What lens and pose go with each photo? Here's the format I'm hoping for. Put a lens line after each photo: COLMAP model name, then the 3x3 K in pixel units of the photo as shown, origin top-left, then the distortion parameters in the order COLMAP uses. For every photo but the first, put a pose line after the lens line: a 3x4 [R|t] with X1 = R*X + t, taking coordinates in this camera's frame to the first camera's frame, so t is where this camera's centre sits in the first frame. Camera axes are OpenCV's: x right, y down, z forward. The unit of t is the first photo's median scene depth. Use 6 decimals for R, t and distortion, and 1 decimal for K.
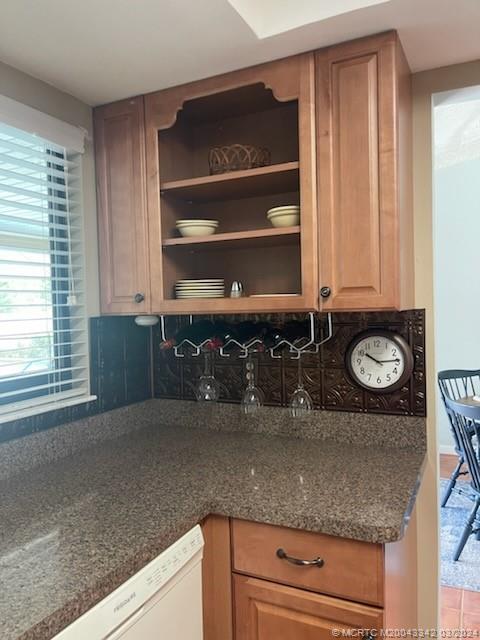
lens RADIAL K [[483.8, 0, 240.0], [0, 483.8, 320.0], [0, 0, 1]] dist [0.007769, 0.000958]
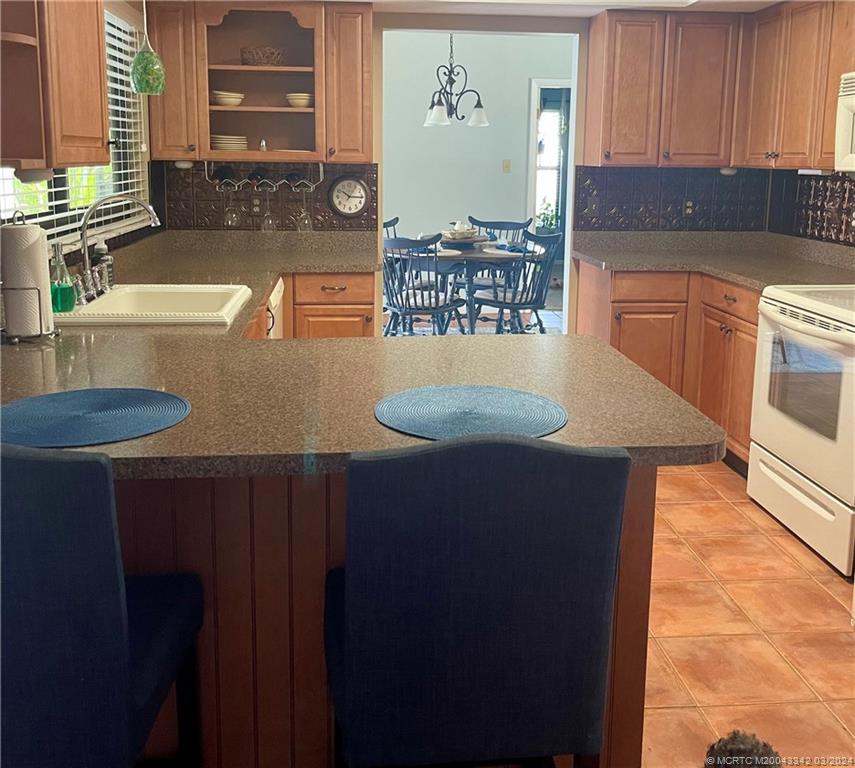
lens RADIAL K [[1044.1, 0, 427.5], [0, 1044.1, 384.0], [0, 0, 1]] dist [-0.011517, -0.018914]
pose [[0.850844, -0.076065, 0.519883, -1.339258], [-0.021909, 0.983468, 0.179749, 0.071613], [-0.524961, -0.164329, 0.835112, -2.110192]]
